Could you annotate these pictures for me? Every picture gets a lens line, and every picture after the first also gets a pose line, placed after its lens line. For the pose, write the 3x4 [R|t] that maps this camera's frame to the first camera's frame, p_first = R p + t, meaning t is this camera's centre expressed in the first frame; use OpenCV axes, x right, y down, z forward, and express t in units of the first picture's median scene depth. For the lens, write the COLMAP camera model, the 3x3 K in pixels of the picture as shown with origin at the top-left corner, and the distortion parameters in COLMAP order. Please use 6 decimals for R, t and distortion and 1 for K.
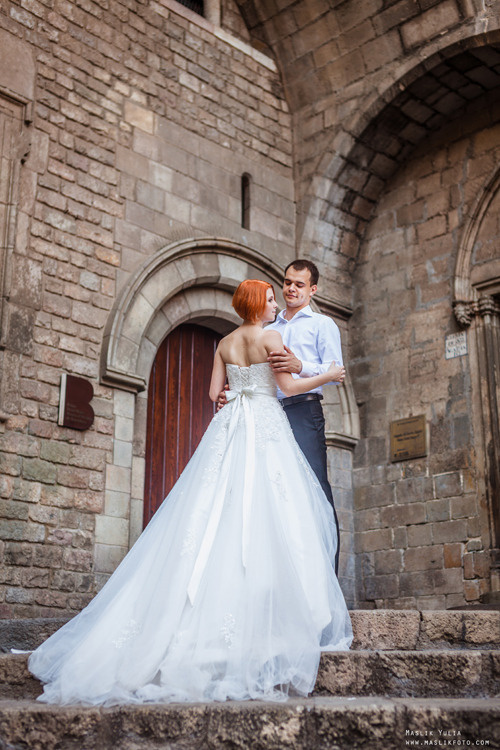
lens RADIAL K [[1028.5, 0, 246.4], [0, 1028.5, 376.7], [0, 0, 1]] dist [-0.009351, 0.000000]
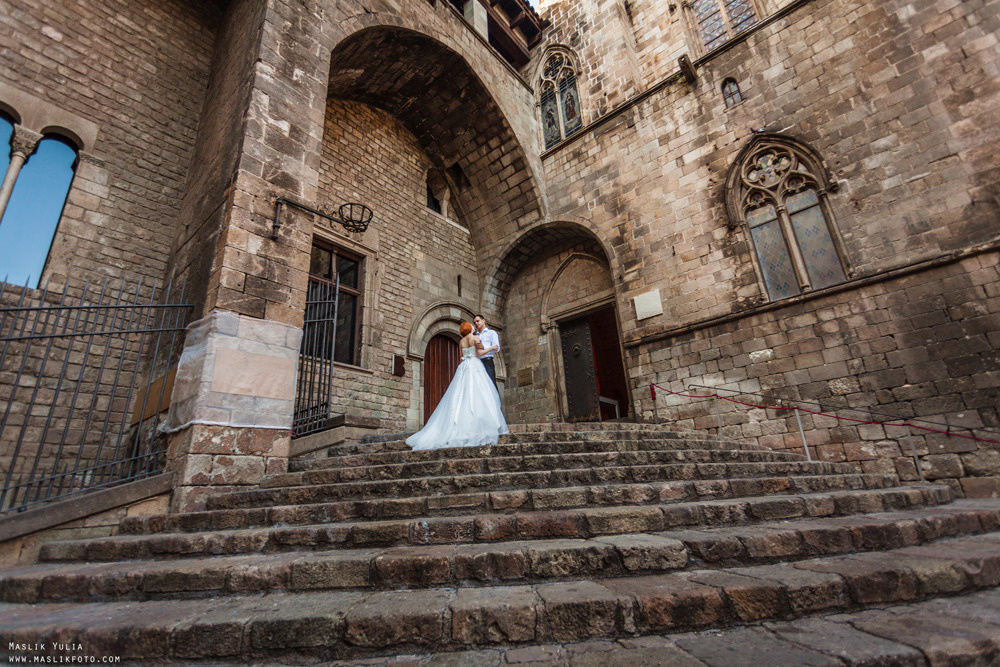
lens RADIAL K [[467.2, 0, 499.2], [0, 467.2, 331.7], [0, 0, 1]] dist [0.004392, 0.000380]
pose [[0.995121, -0.023313, 0.095867, -0.018529], [0.028294, 0.998301, -0.050935, 0.005755], [-0.094517, 0.053399, 0.994090, -0.175752]]
